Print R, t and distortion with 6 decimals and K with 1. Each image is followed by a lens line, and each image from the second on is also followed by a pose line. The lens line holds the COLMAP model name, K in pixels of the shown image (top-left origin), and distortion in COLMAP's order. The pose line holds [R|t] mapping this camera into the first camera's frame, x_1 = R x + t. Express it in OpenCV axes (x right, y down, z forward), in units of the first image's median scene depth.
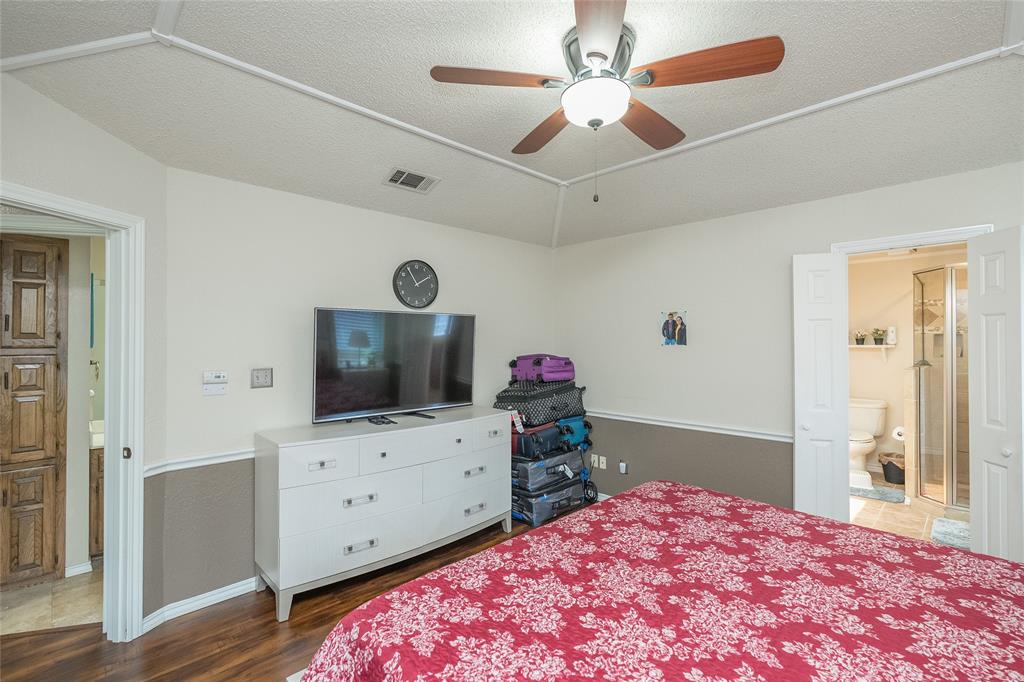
lens RADIAL K [[463.5, 0, 520.8], [0, 463.5, 344.3], [0, 0, 1]] dist [-0.009250, 0.004044]
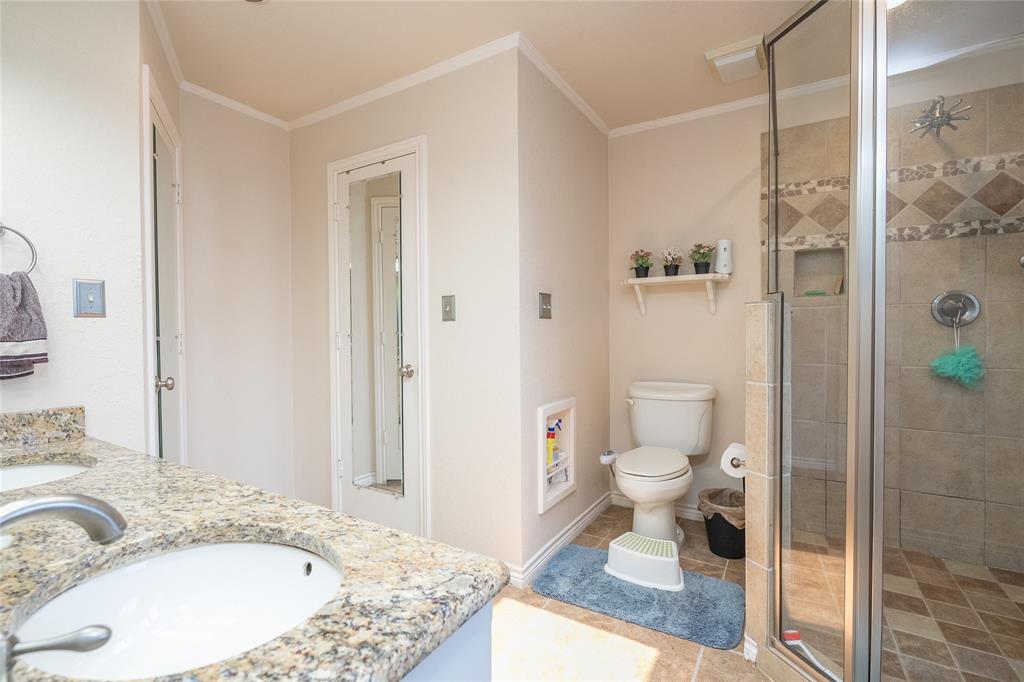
lens RADIAL K [[463.5, 0, 519.4], [0, 463.5, 338.2], [0, 0, 1]] dist [-0.009250, 0.004044]
pose [[0.970527, -0.004493, 0.240950, 0.461835], [0.000883, 0.999886, 0.015091, 0.063828], [-0.240990, -0.014434, 0.970420, 0.558423]]
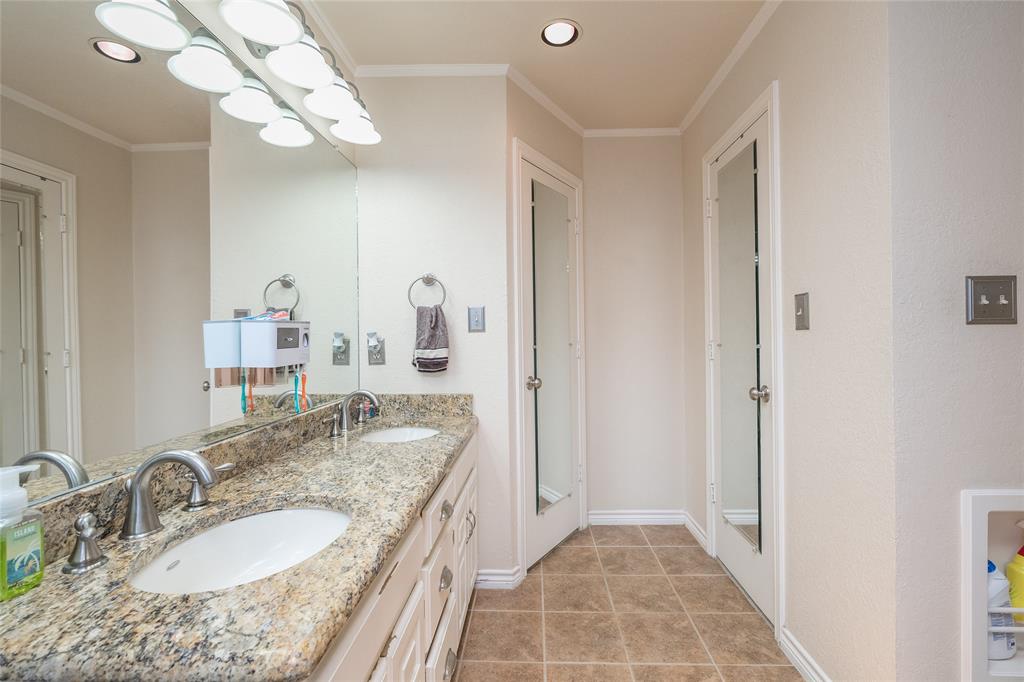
lens RADIAL K [[463.5, 0, 518.1], [0, 463.5, 337.5], [0, 0, 1]] dist [-0.009250, 0.004044]
pose [[0.676806, 0.005033, -0.736144, 0.601129], [0.005382, 0.999916, 0.011785, 0.054683], [0.736142, -0.011938, 0.676722, 0.652378]]
